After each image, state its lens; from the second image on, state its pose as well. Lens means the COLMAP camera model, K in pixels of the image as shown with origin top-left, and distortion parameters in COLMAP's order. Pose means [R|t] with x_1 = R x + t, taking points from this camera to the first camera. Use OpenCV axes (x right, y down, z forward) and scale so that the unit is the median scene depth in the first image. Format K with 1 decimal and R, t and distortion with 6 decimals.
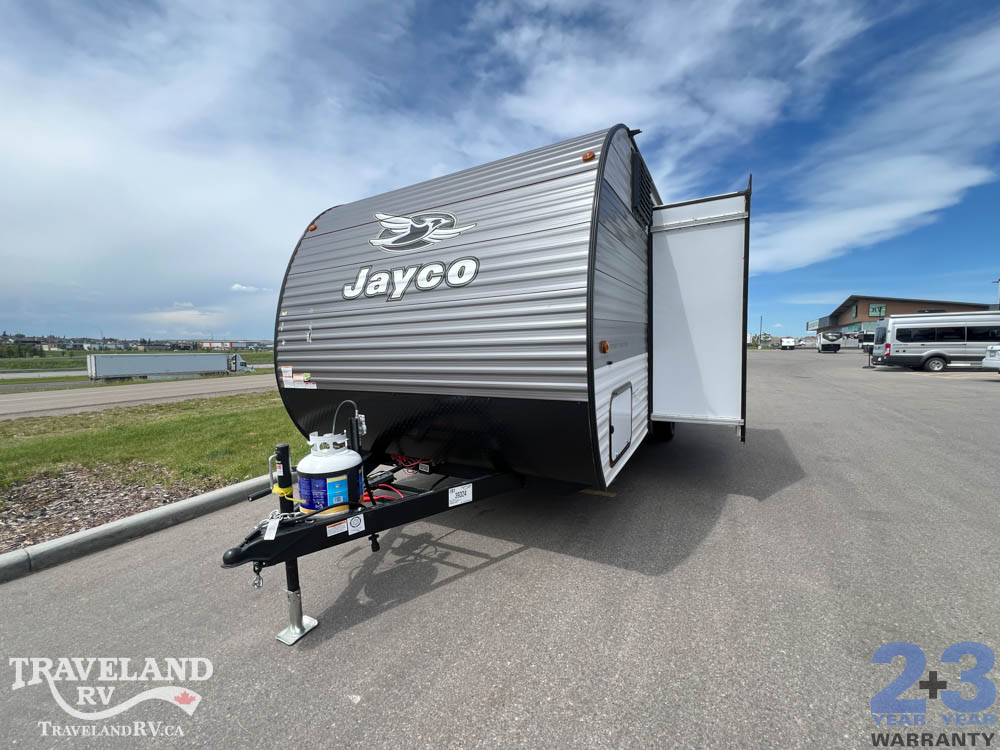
lens RADIAL K [[398.4, 0, 498.4], [0, 398.4, 374.0], [0, 0, 1]] dist [-0.000471, 0.000402]
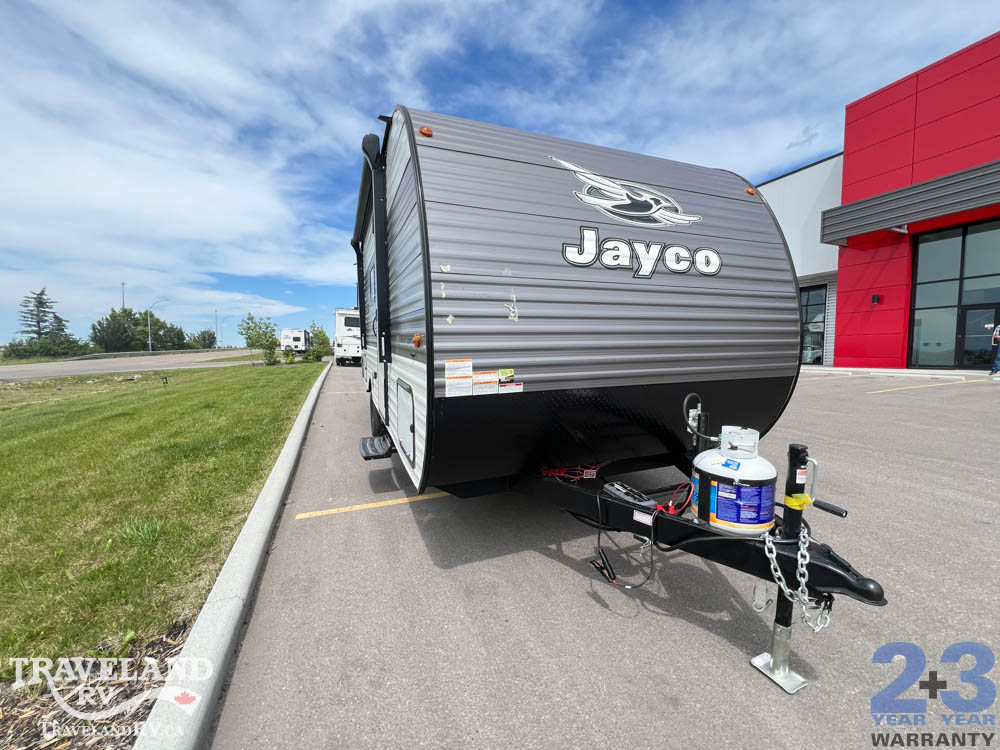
lens RADIAL K [[398.4, 0, 498.4], [0, 398.4, 374.0], [0, 0, 1]] dist [-0.000471, 0.000402]
pose [[0.634647, -0.042545, 0.771630, -1.100780], [0.047228, 0.998752, 0.016224, -0.005569], [-0.771358, 0.026146, 0.635864, 0.678803]]
